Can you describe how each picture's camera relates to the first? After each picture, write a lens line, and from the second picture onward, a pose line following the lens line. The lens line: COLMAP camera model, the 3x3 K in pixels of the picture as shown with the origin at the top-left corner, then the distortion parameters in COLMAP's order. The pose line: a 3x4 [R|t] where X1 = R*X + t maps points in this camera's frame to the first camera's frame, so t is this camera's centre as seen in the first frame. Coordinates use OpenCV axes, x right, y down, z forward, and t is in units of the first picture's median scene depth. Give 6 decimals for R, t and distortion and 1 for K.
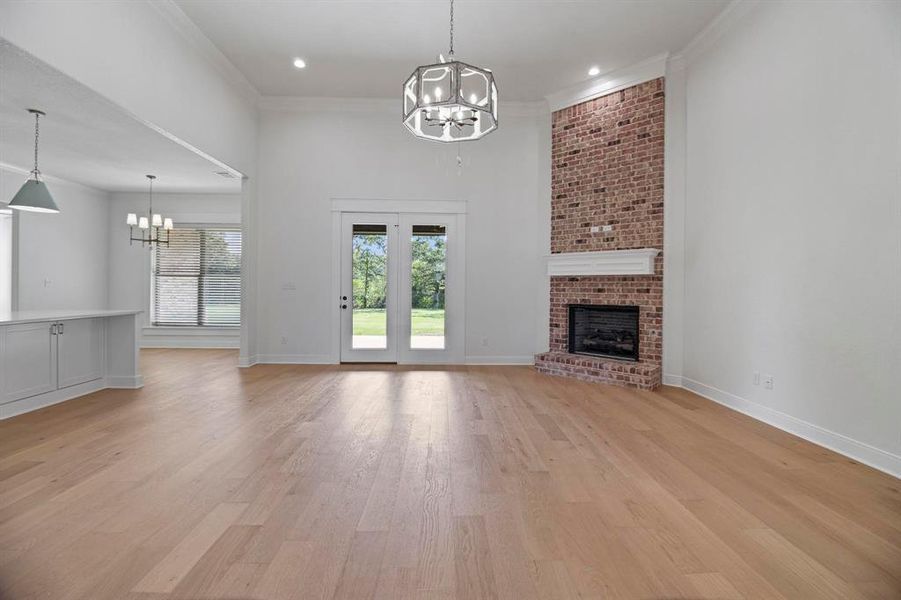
lens RADIAL K [[399.5, 0, 456.3], [0, 399.5, 288.9], [0, 0, 1]] dist [0.000695, -0.010804]
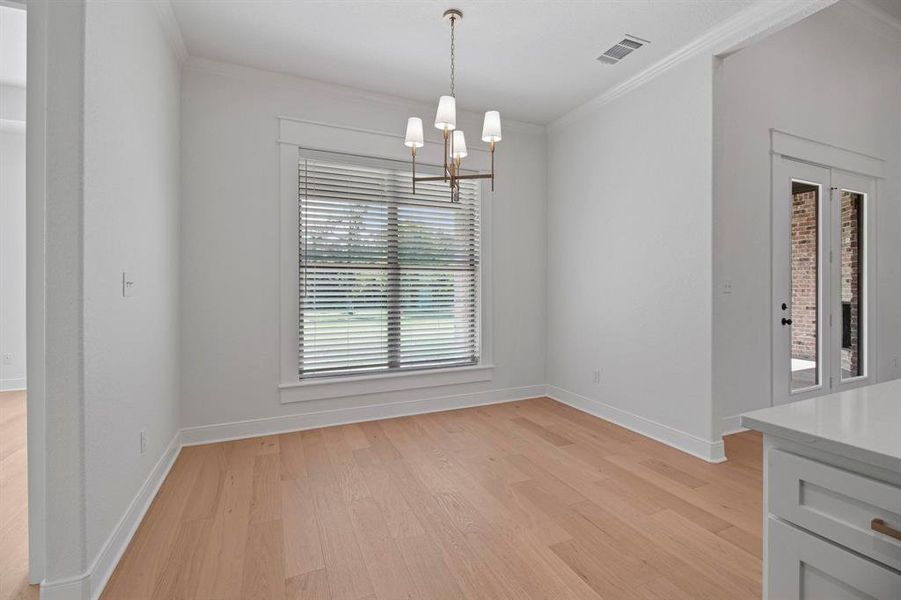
lens RADIAL K [[399.5, 0, 456.3], [0, 399.5, 288.9], [0, 0, 1]] dist [0.000695, -0.010804]
pose [[0.924782, -0.015141, 0.380196, -1.009234], [0.010883, 0.999852, 0.013347, -0.016813], [-0.380342, -0.008206, 0.924810, 0.692339]]
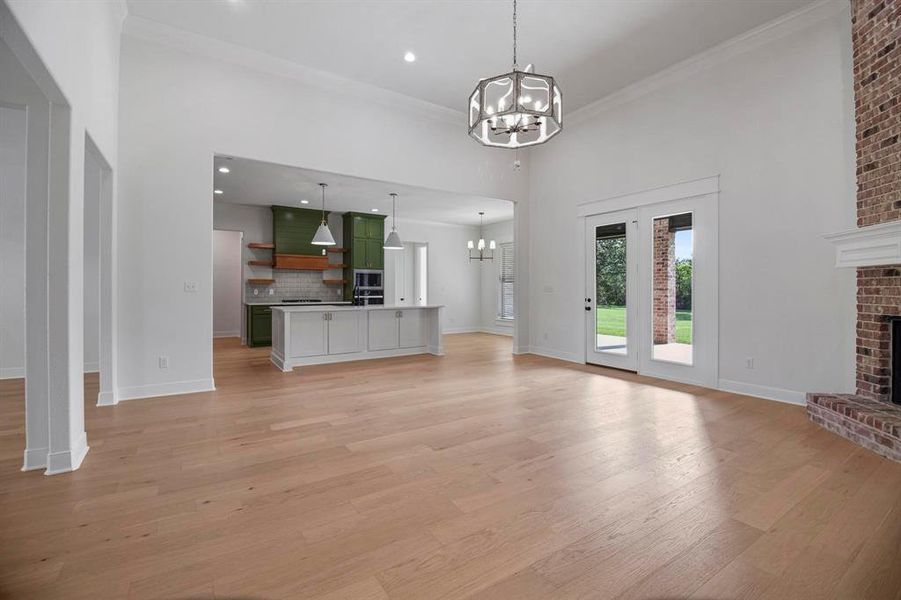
lens RADIAL K [[399.5, 0, 456.3], [0, 399.5, 288.9], [0, 0, 1]] dist [0.000695, -0.010804]
pose [[0.524934, -0.009223, -0.851093, 0.443728], [0.002212, 0.999953, -0.009472, 0.003277], [0.851140, 0.003090, 0.524929, 0.185770]]
